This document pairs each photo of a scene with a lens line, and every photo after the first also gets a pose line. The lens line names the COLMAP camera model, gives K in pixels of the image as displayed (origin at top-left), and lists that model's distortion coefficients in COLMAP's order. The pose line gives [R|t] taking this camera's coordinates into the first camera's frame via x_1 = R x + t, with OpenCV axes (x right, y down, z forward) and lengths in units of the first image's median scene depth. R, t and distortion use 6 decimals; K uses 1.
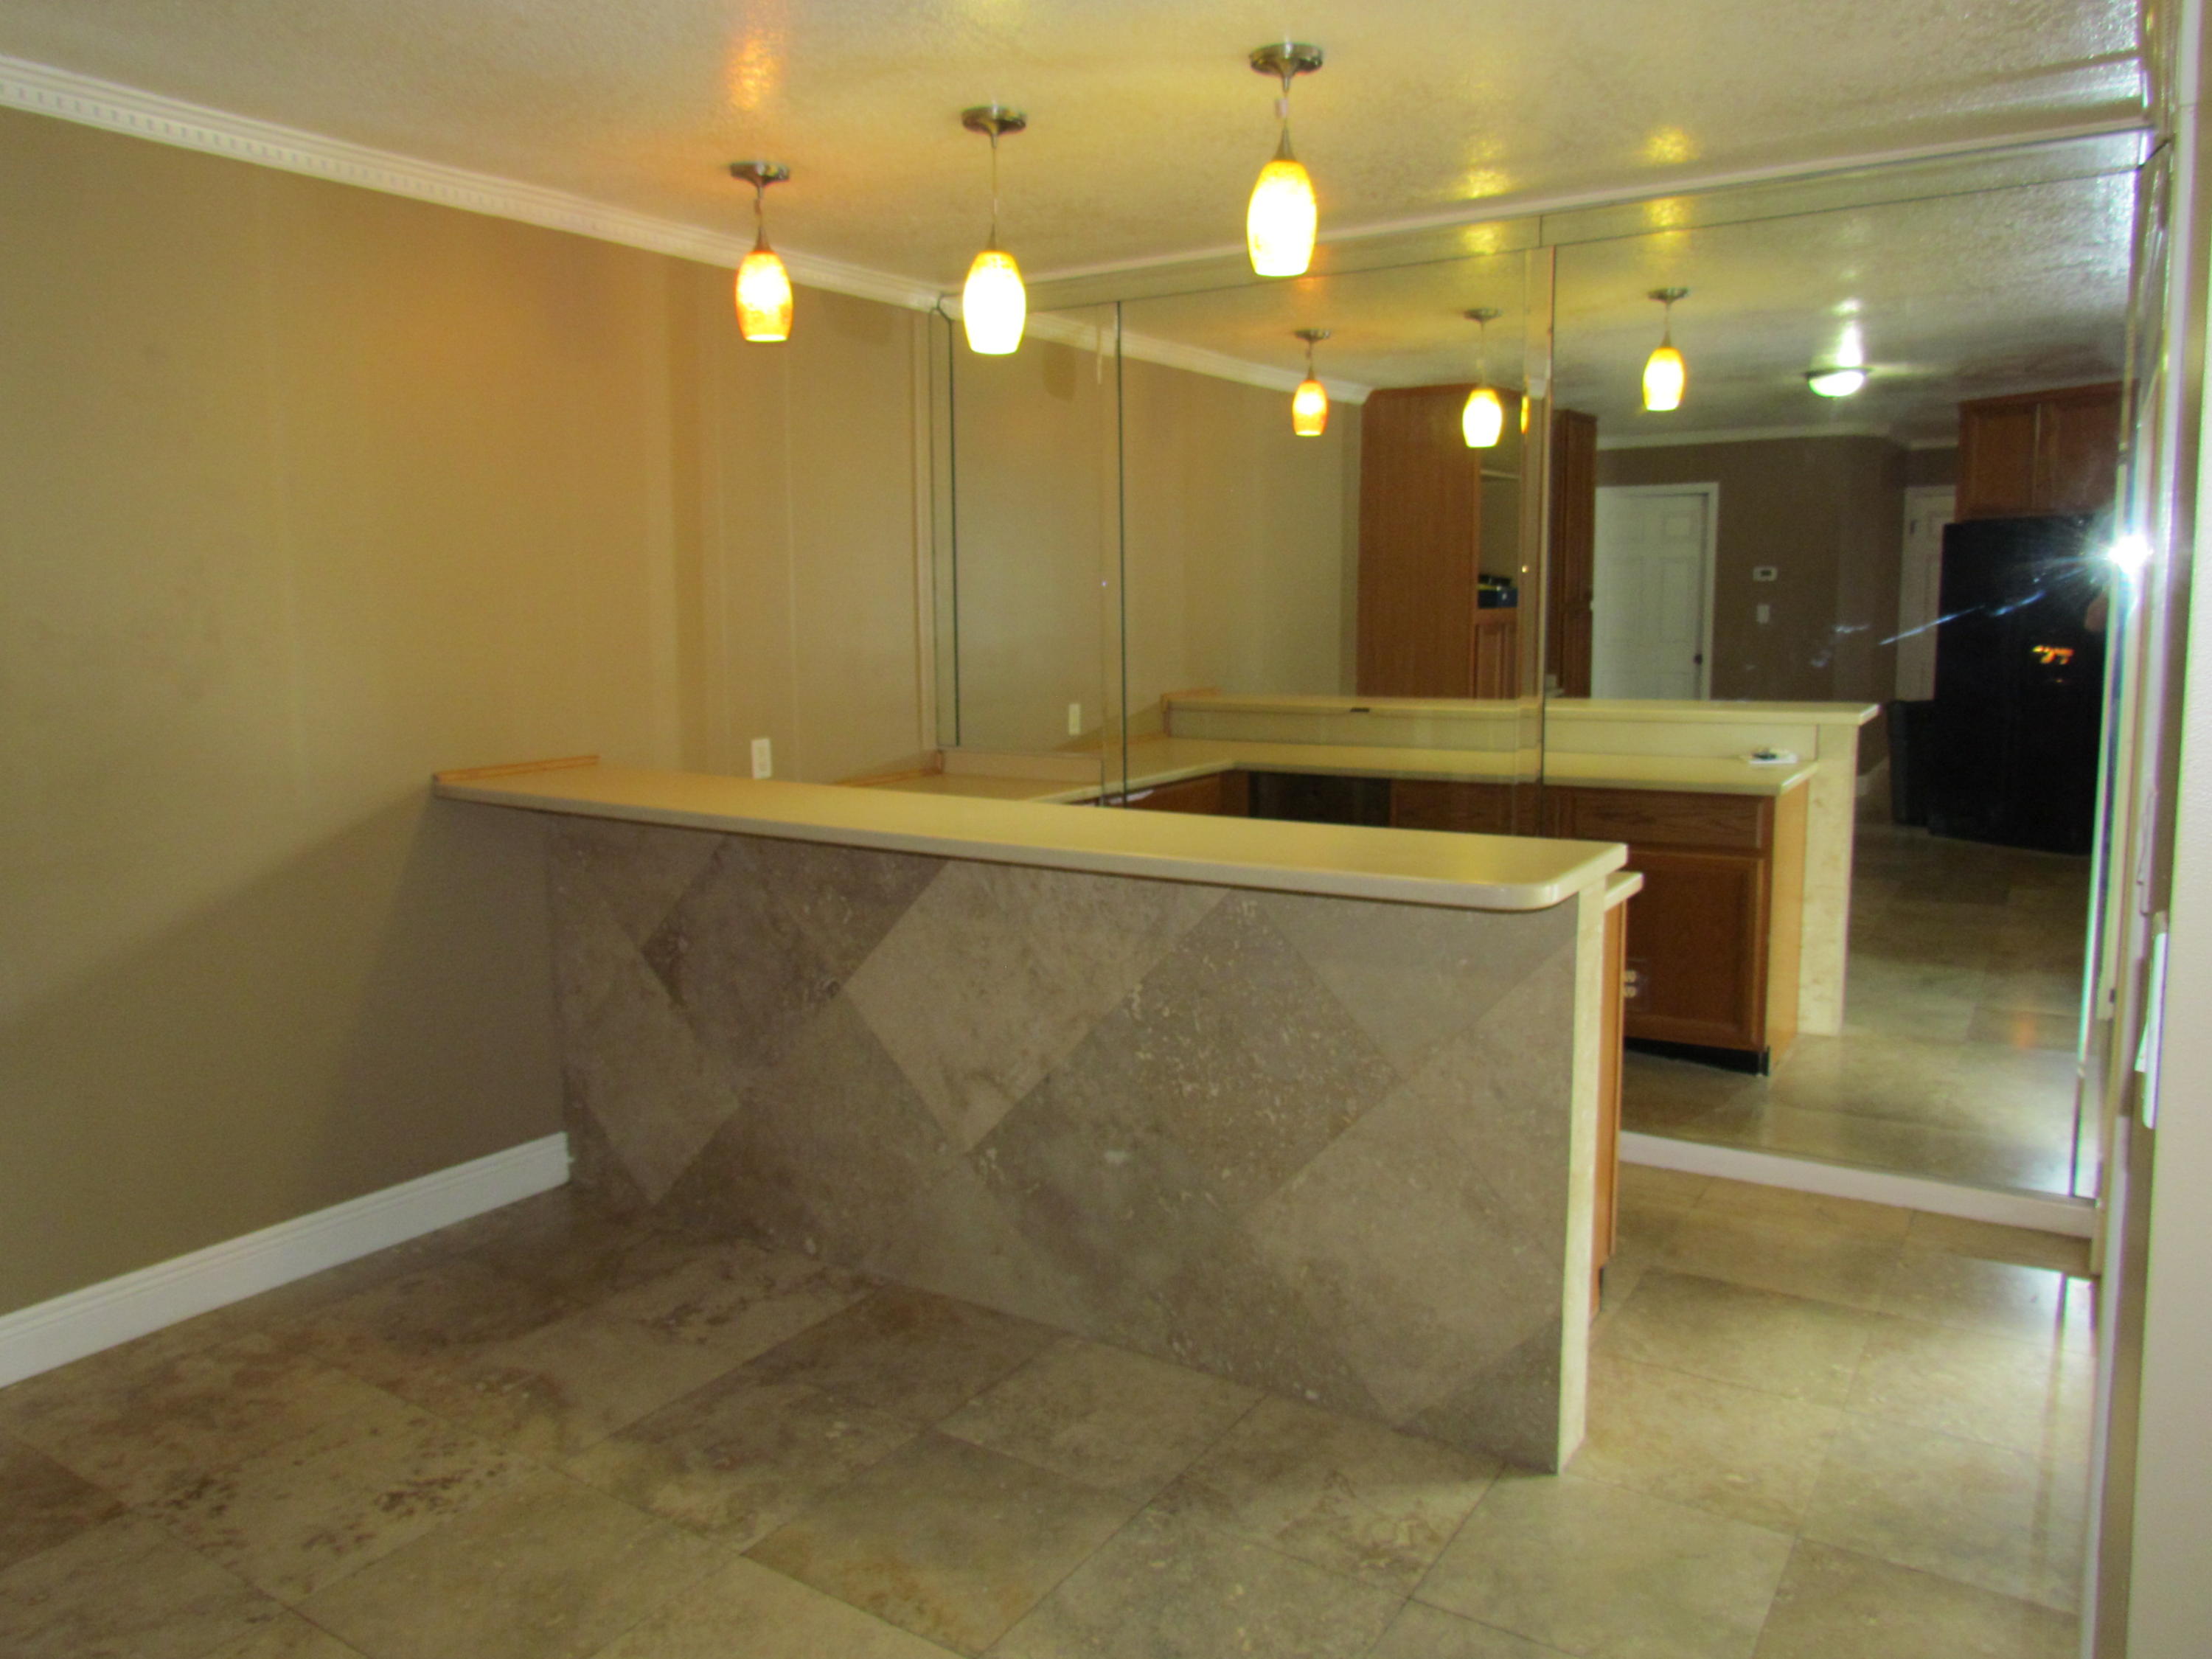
lens RADIAL K [[1615.9, 0, 1106.0], [0, 1615.9, 829.5], [0, 0, 1]] dist [-0.001228, -0.000920]
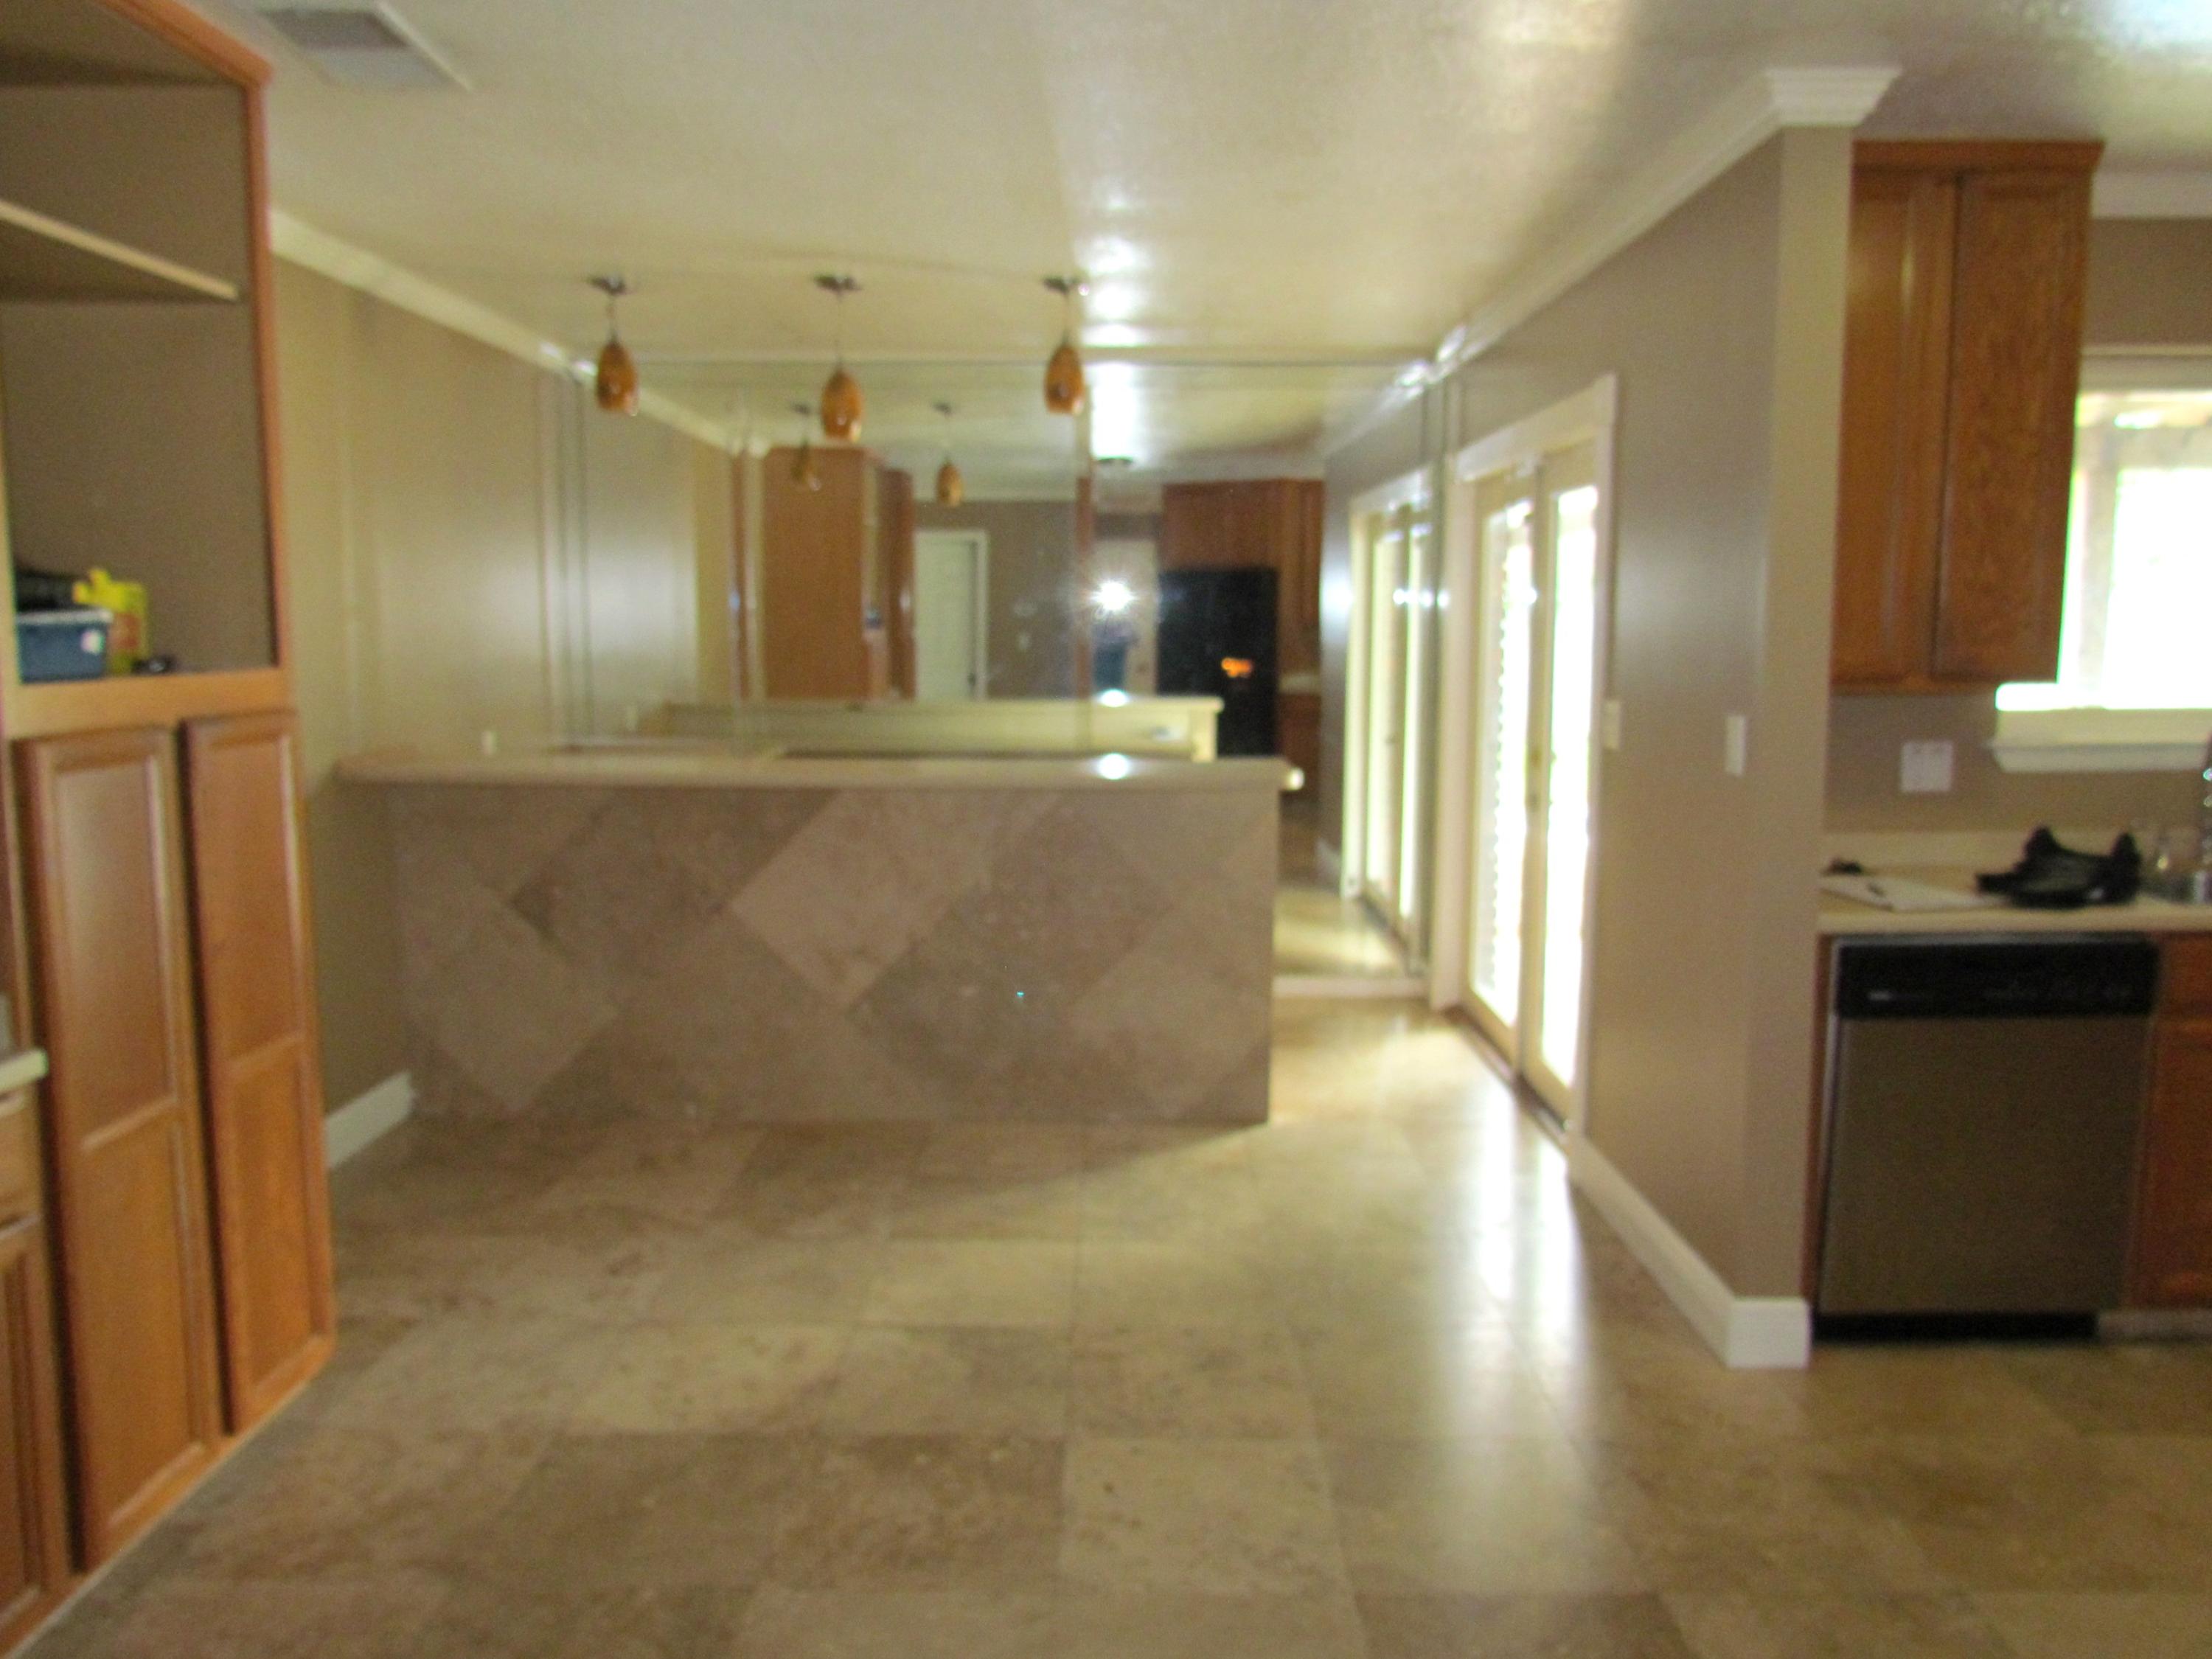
lens RADIAL K [[1615.9, 0, 1106.0], [0, 1615.9, 829.5], [0, 0, 1]] dist [-0.001228, -0.000920]
pose [[0.828175, -0.055721, 0.557692, -0.666774], [0.067691, 0.997706, -0.000837, 0.059775], [-0.556366, 0.038444, 0.830047, -0.292144]]
